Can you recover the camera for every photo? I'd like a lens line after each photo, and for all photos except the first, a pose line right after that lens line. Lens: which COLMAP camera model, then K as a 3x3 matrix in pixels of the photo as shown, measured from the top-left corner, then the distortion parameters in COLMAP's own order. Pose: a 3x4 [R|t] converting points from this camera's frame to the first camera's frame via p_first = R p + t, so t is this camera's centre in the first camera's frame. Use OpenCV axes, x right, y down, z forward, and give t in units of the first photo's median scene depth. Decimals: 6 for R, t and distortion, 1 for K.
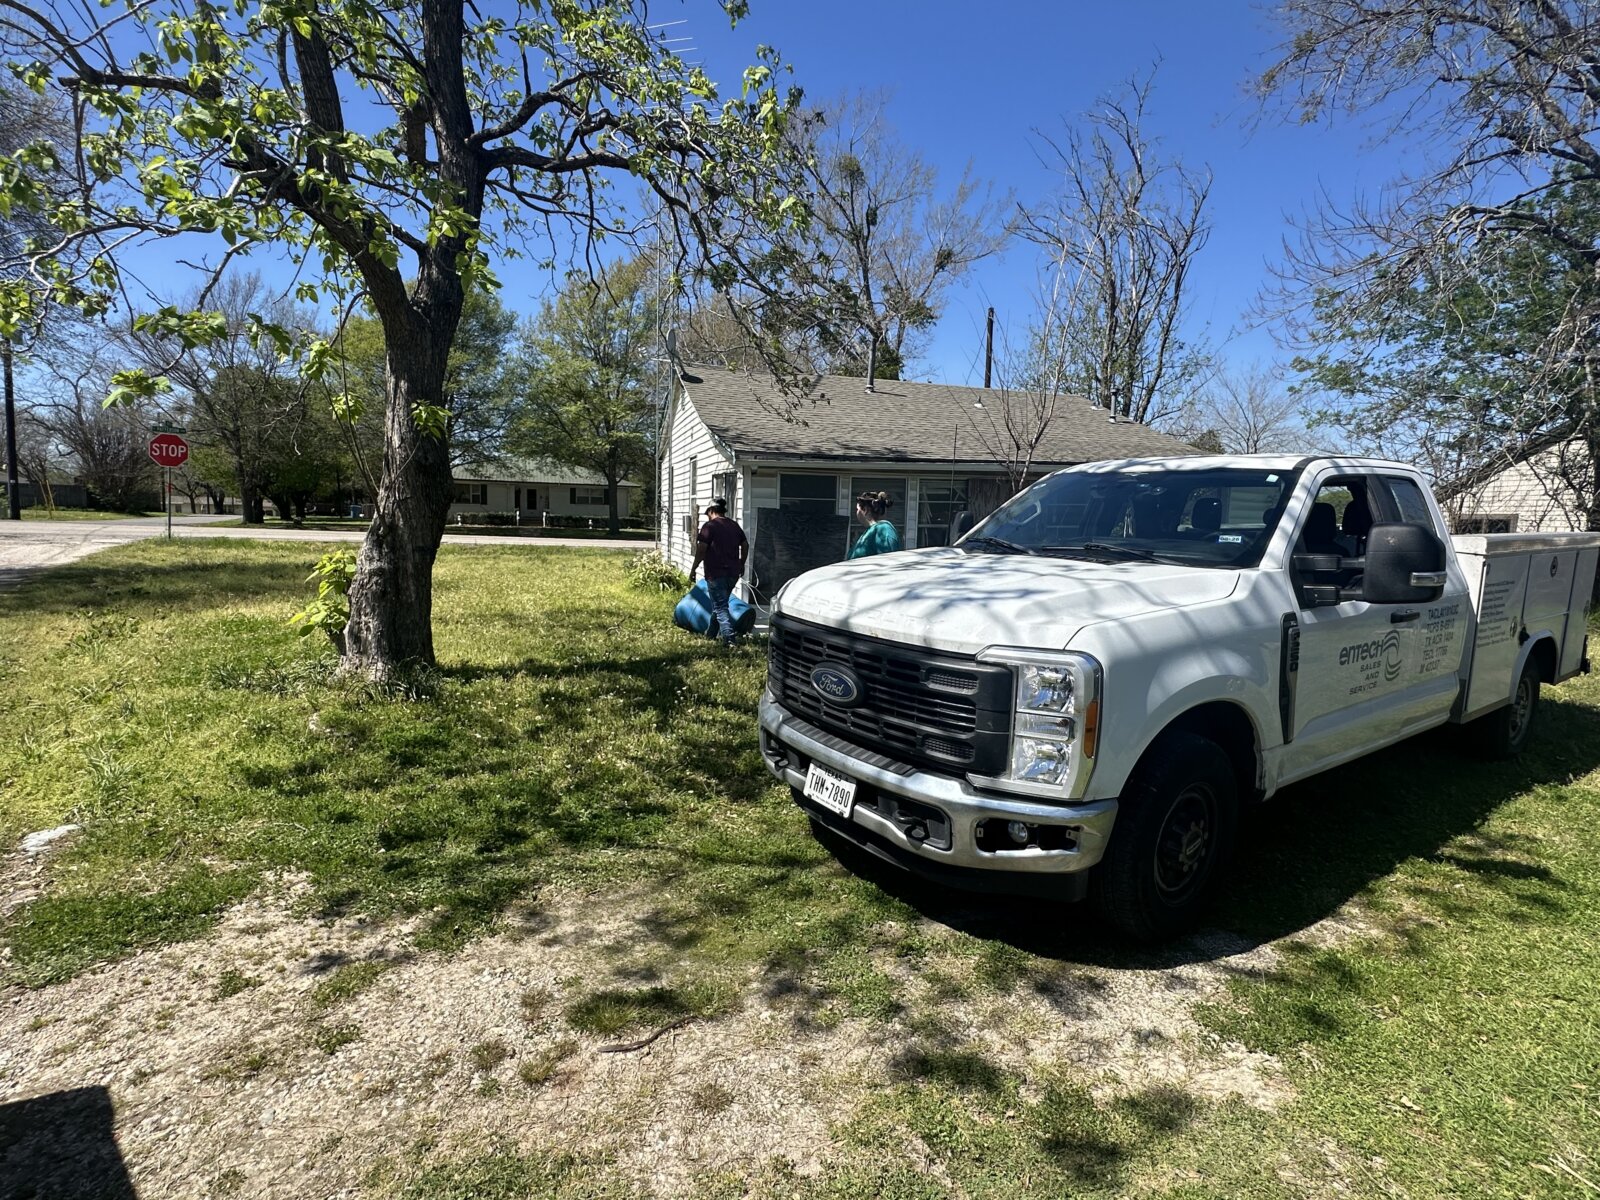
lens RADIAL K [[772.9, 0, 797.0], [0, 772.9, 602.0], [0, 0, 1]] dist [-0.002307, 0.000936]
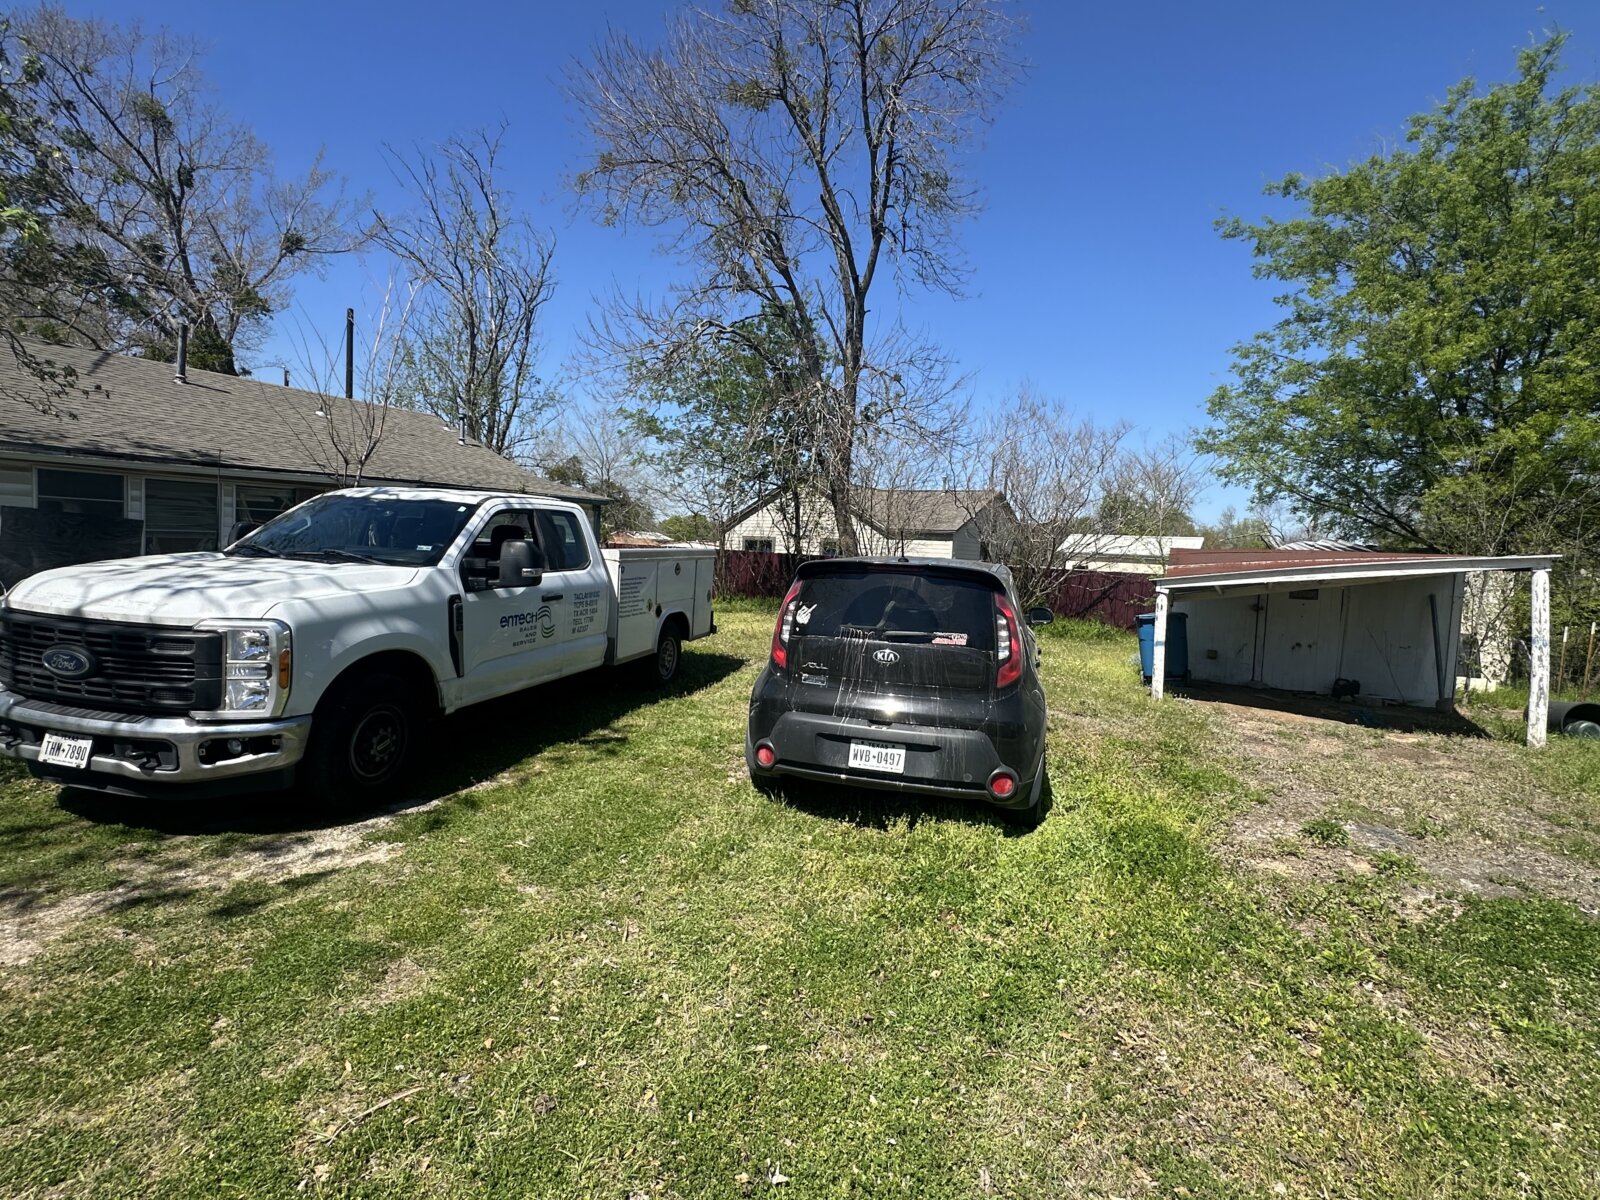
lens RADIAL K [[772.9, 0, 791.8], [0, 772.9, 602.1], [0, 0, 1]] dist [-0.002307, 0.000936]
pose [[0.746284, -0.029451, 0.664976, 0.067511], [0.039457, 0.999221, -0.000027, 0.041061], [-0.664458, 0.026258, 0.746865, -0.474421]]
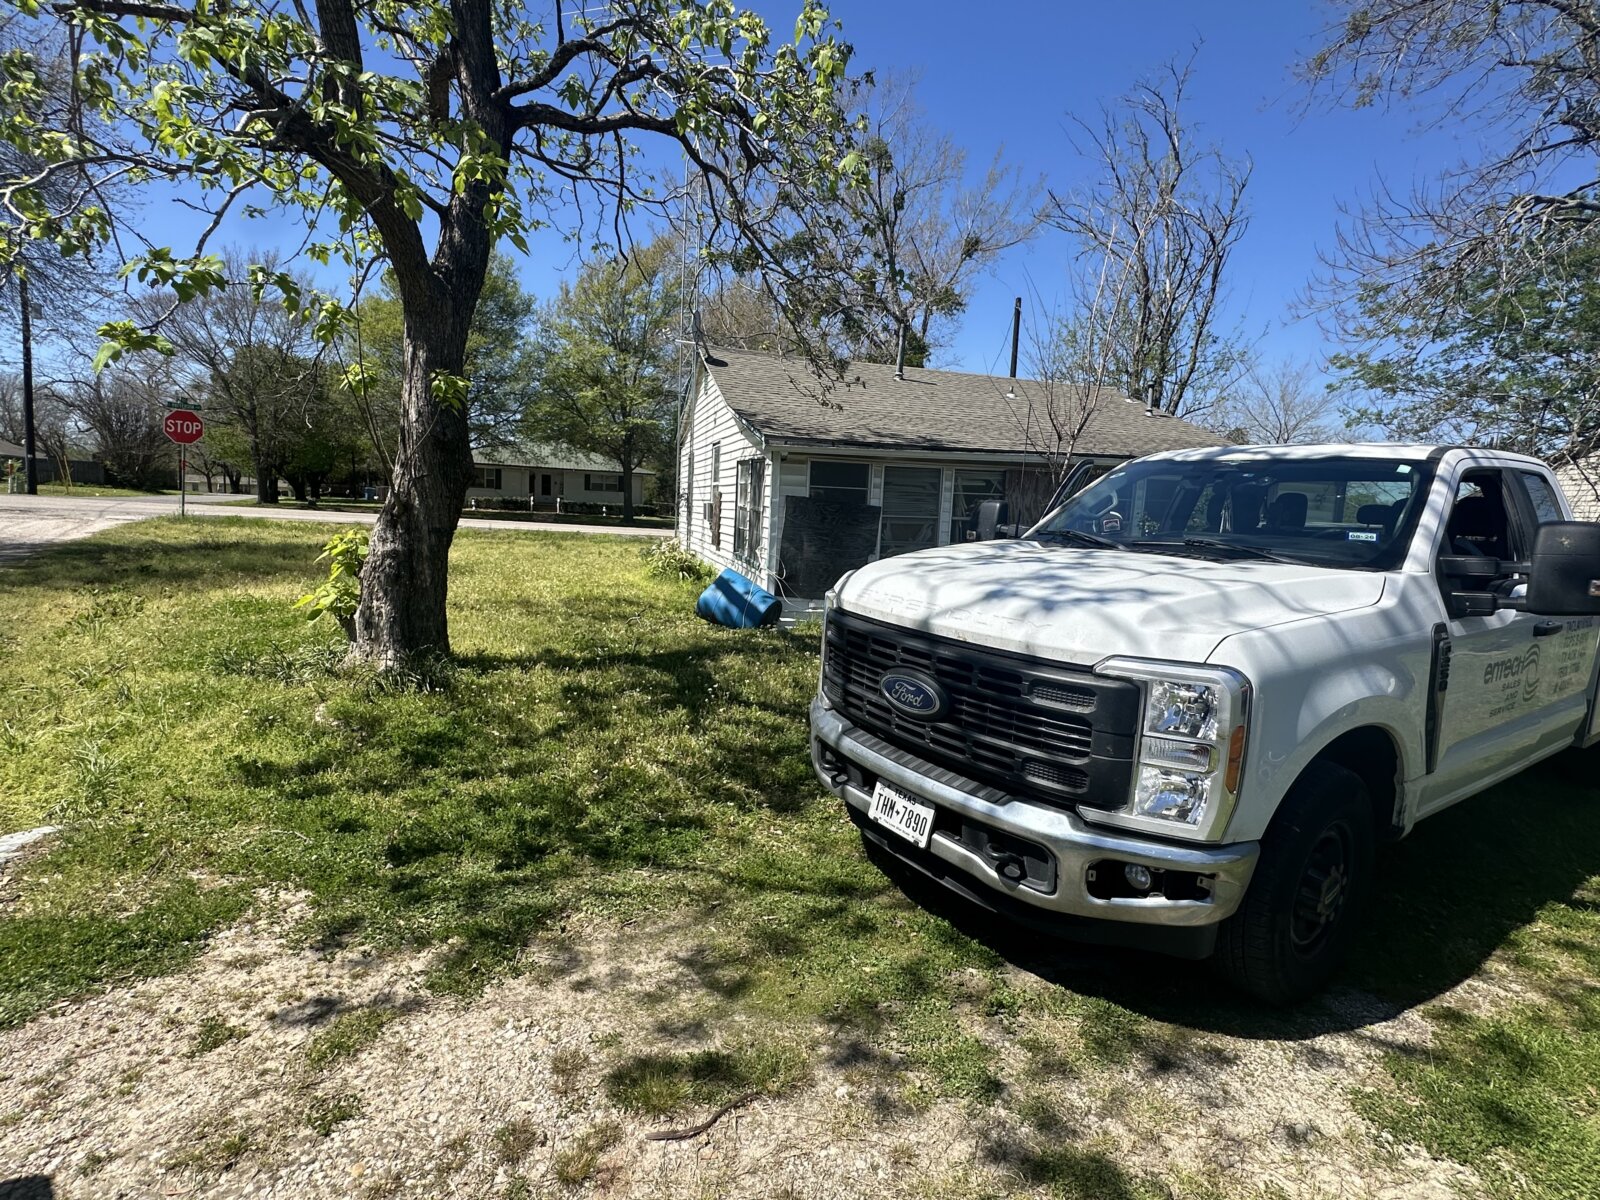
lens RADIAL K [[772.9, 0, 797.3], [0, 772.9, 600.6], [0, 0, 1]] dist [-0.002307, 0.000936]
pose [[0.999677, 0.022236, -0.012308, -0.050495], [-0.022123, 0.999713, 0.009202, -0.002552], [0.012509, -0.008927, 0.999882, 0.092386]]
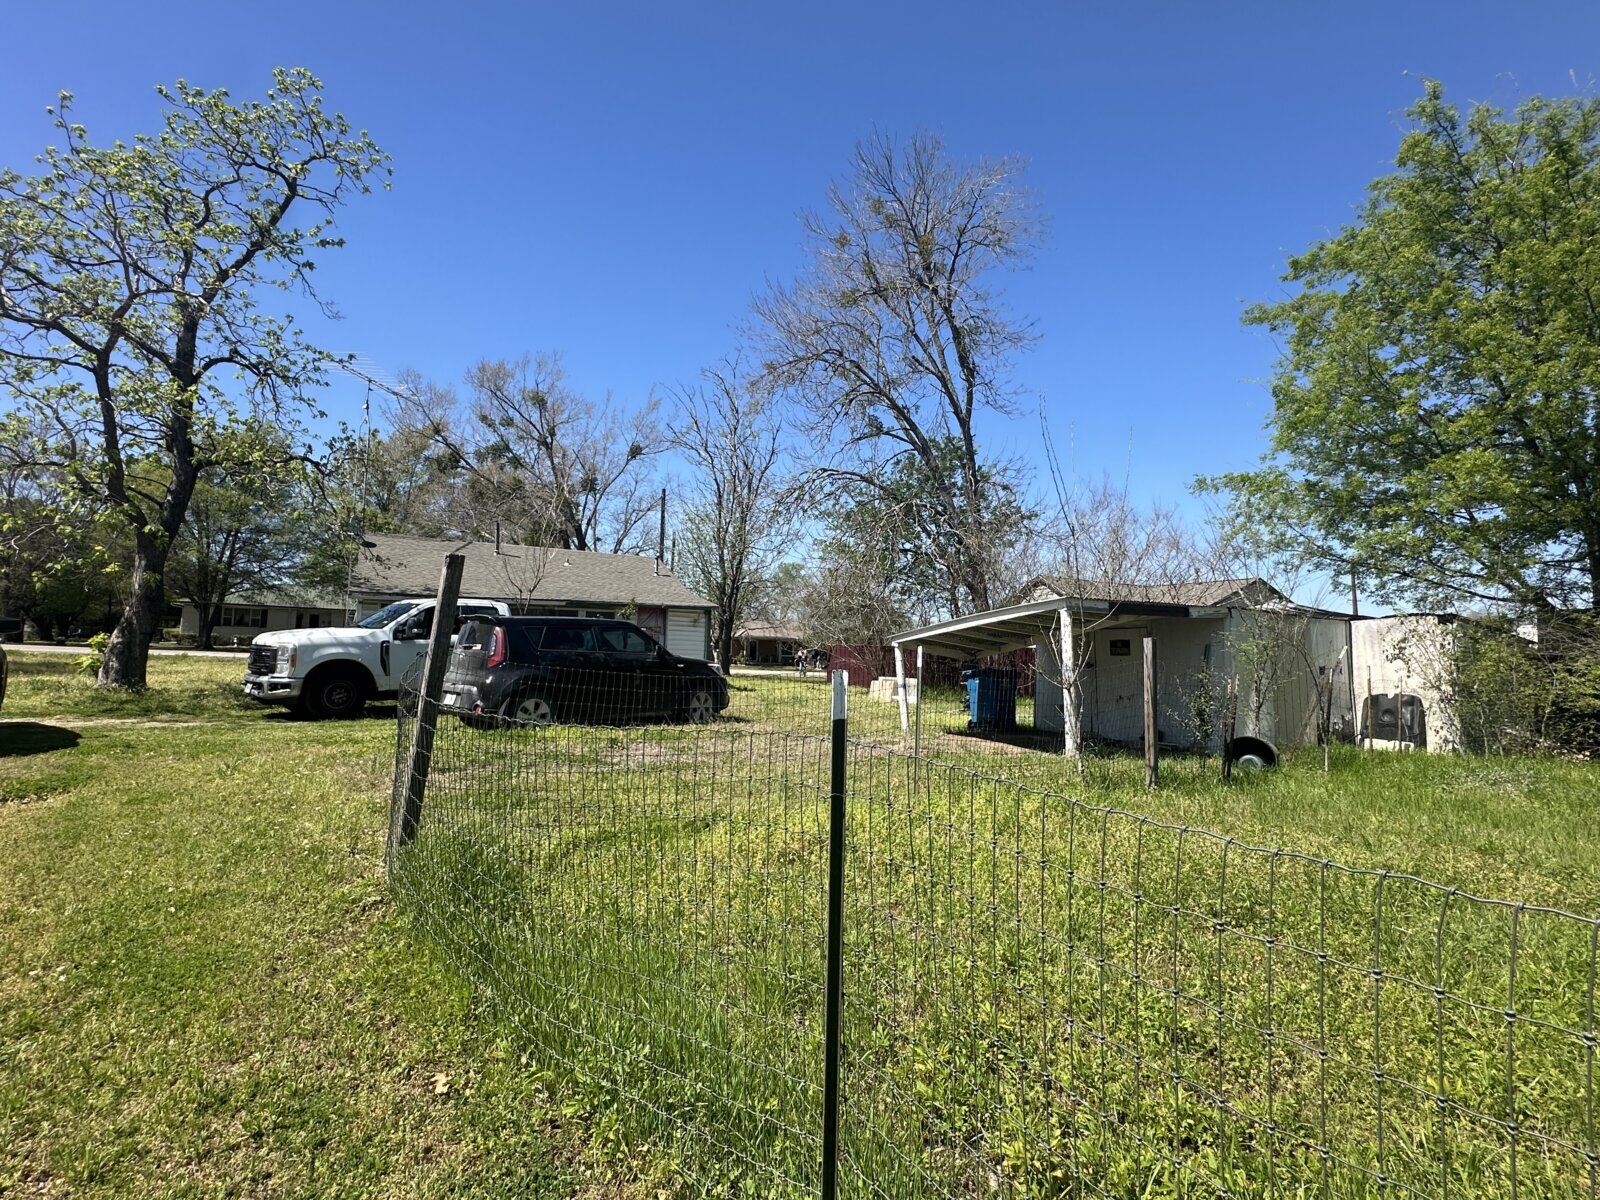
lens RADIAL K [[772.9, 0, 800.5], [0, 772.9, 606.1], [0, 0, 1]] dist [-0.002307, 0.000936]
pose [[0.979949, 0.013404, 0.198796, 1.365820], [0.019110, 0.986812, -0.160739, 0.362904], [-0.198329, 0.161315, 0.966769, -2.282297]]
